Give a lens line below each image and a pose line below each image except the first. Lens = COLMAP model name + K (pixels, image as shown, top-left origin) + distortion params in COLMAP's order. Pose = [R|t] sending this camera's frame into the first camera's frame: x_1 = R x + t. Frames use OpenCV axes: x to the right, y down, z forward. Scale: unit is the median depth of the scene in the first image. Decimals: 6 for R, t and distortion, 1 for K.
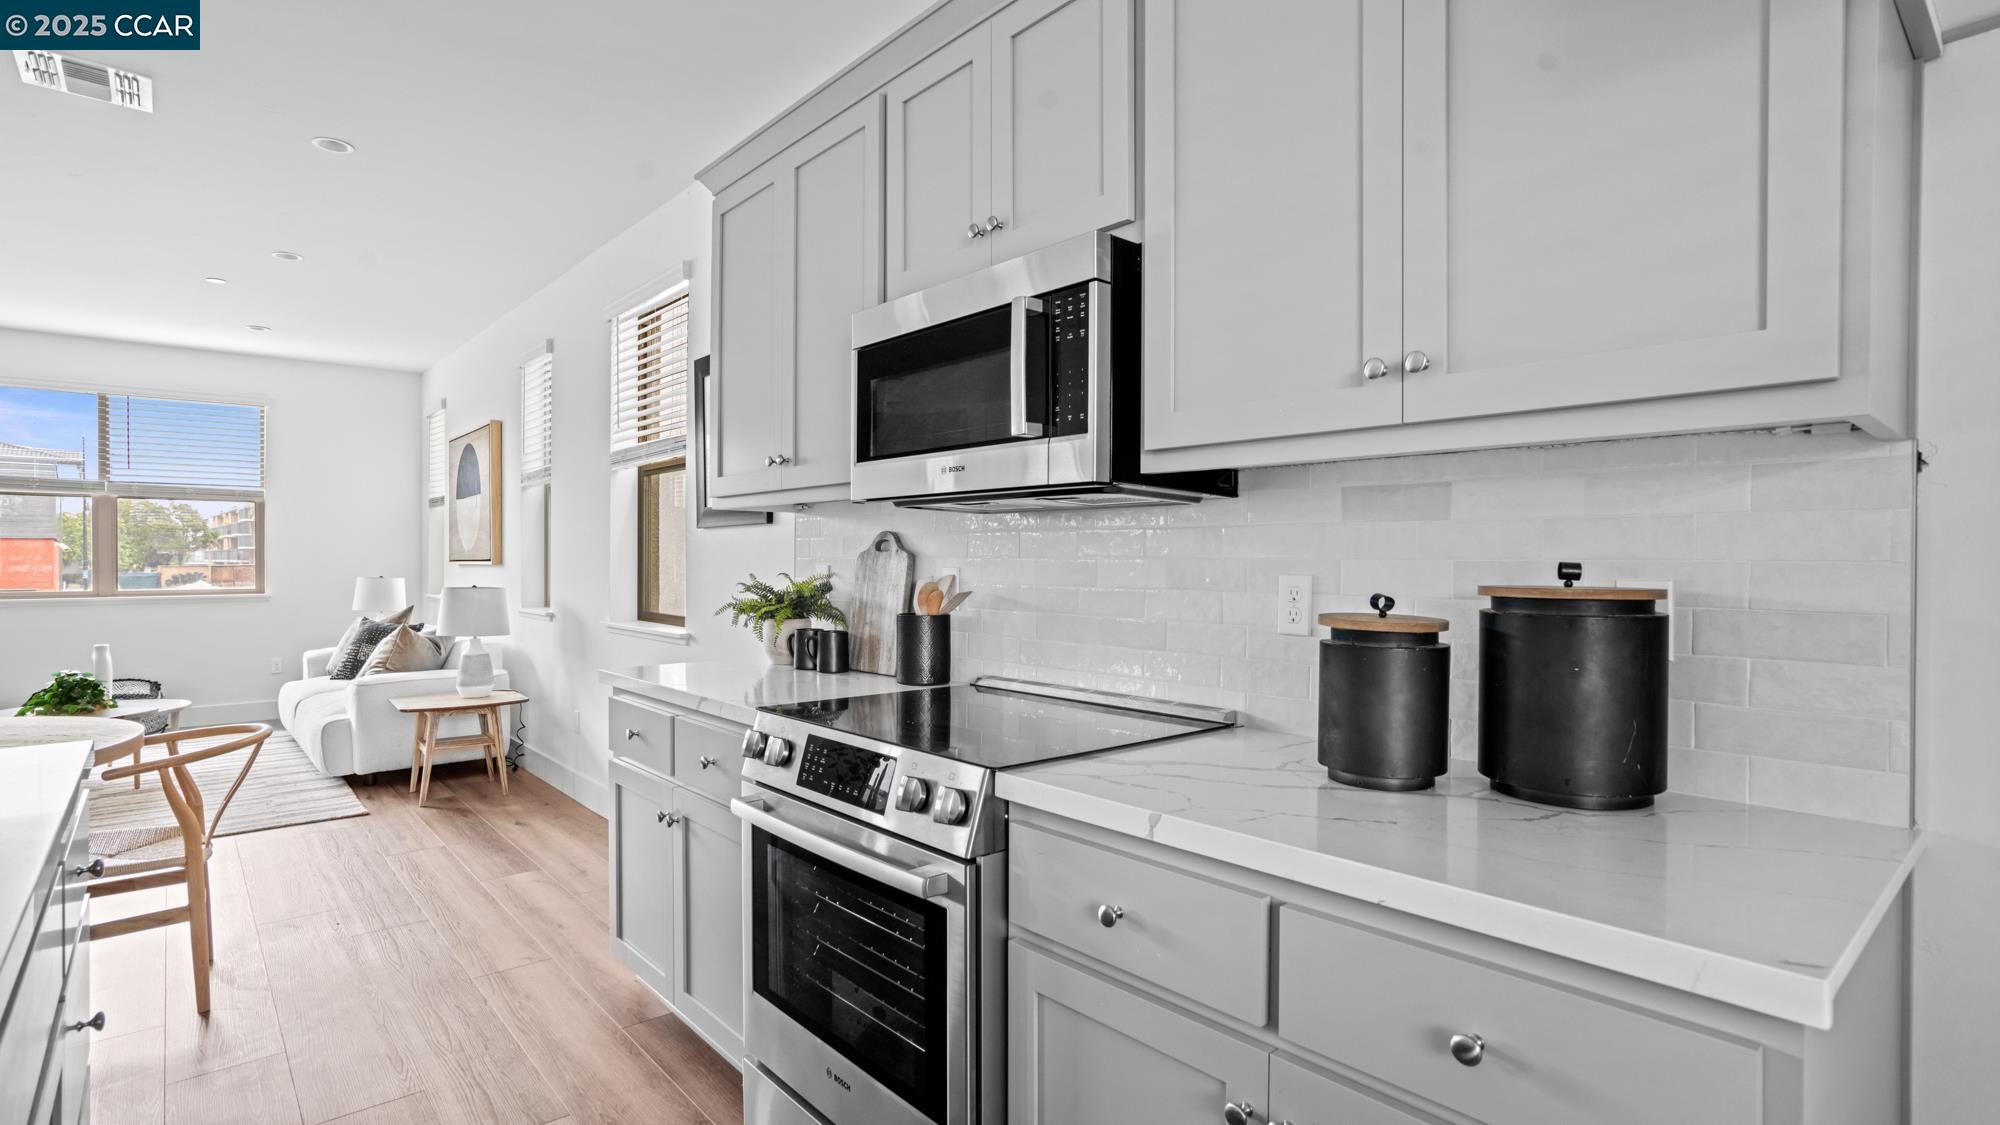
lens RADIAL K [[961.0, 0, 1012.1], [0, 961.0, 557.7], [0, 0, 1]] dist [-0.015721, -0.000124]
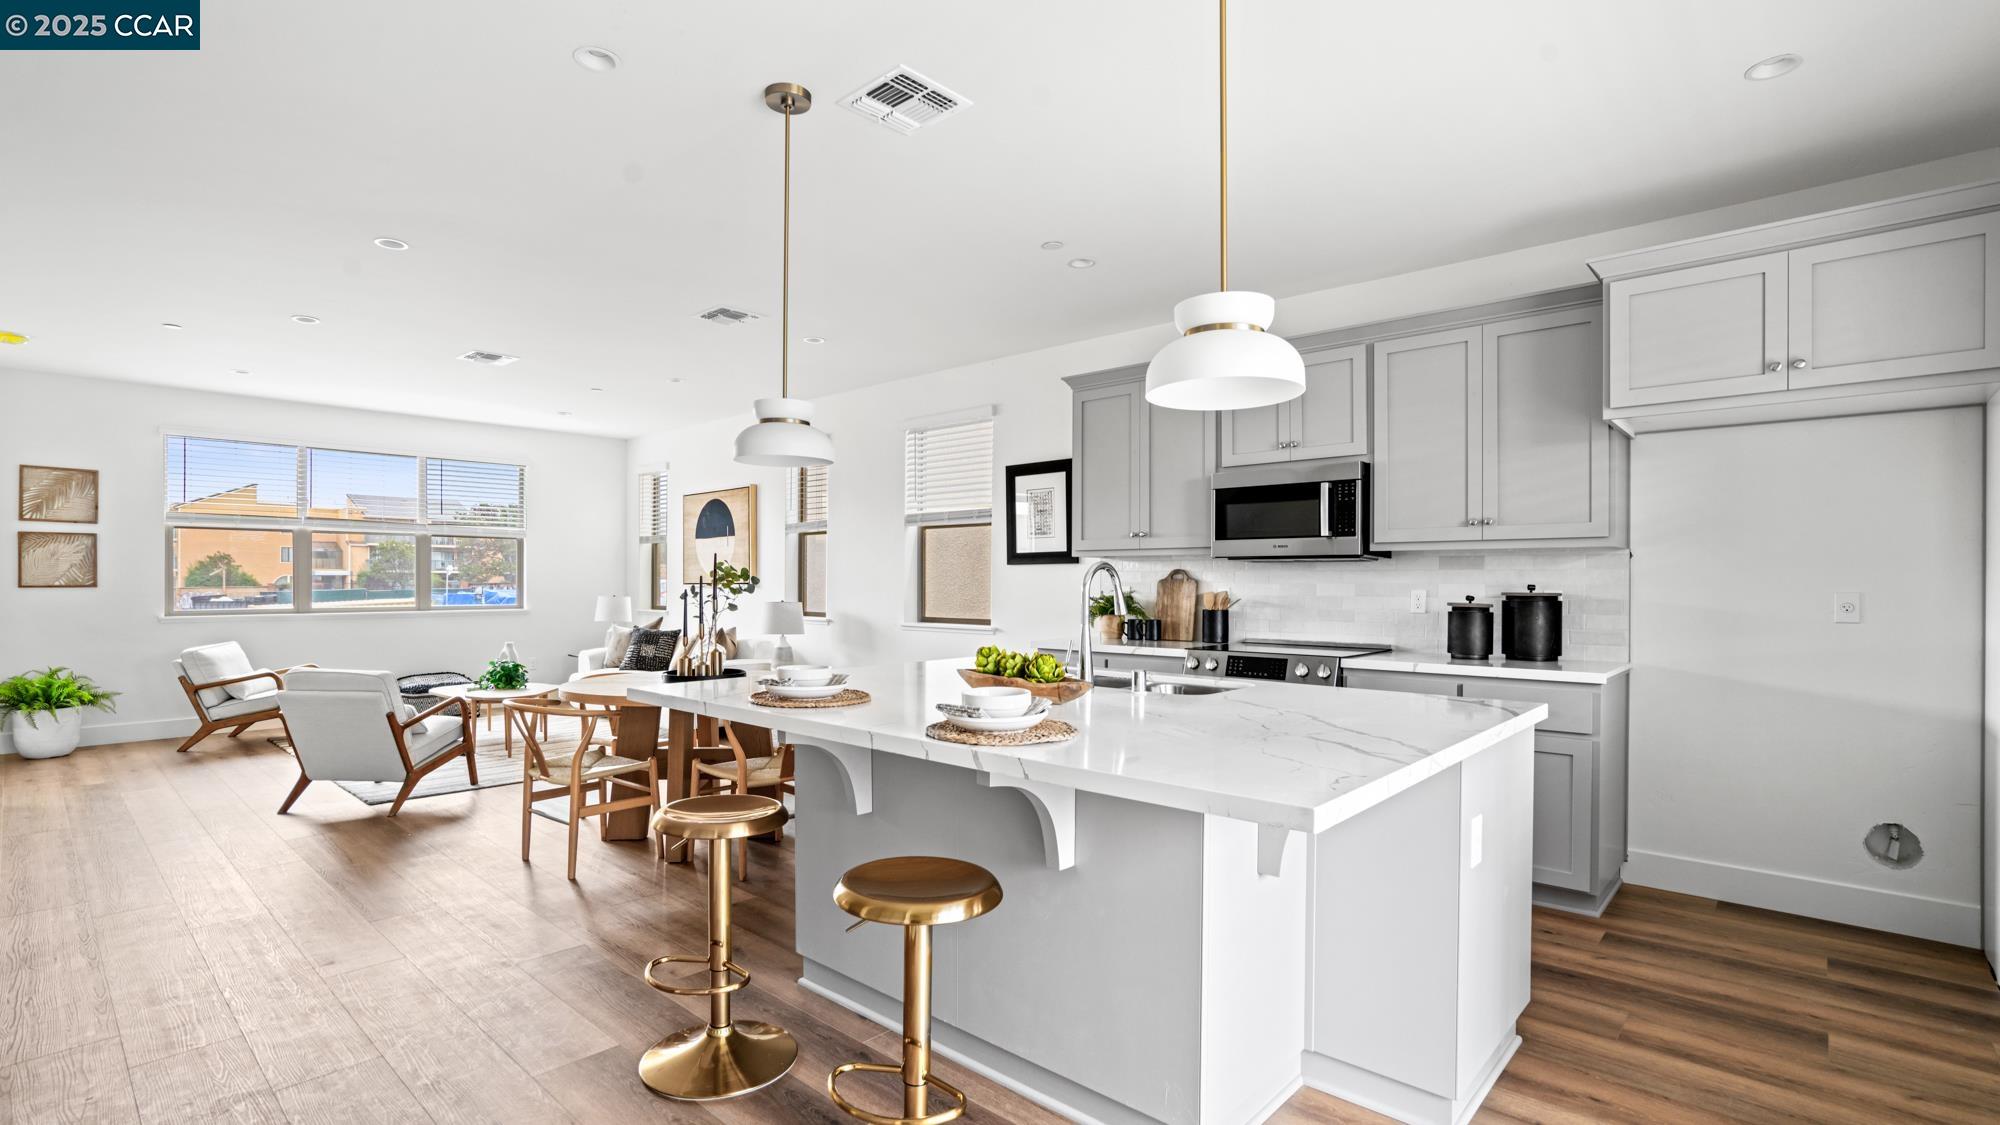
lens RADIAL K [[920.4, 0, 1006.9], [0, 920.4, 579.6], [0, 0, 1]] dist [-0.030295, 0.010913]
pose [[0.993841, 0.003673, 0.110757, -0.899584], [-0.003195, 0.999985, -0.004493, 0.004804], [-0.110772, 0.004111, 0.993837, -1.099395]]
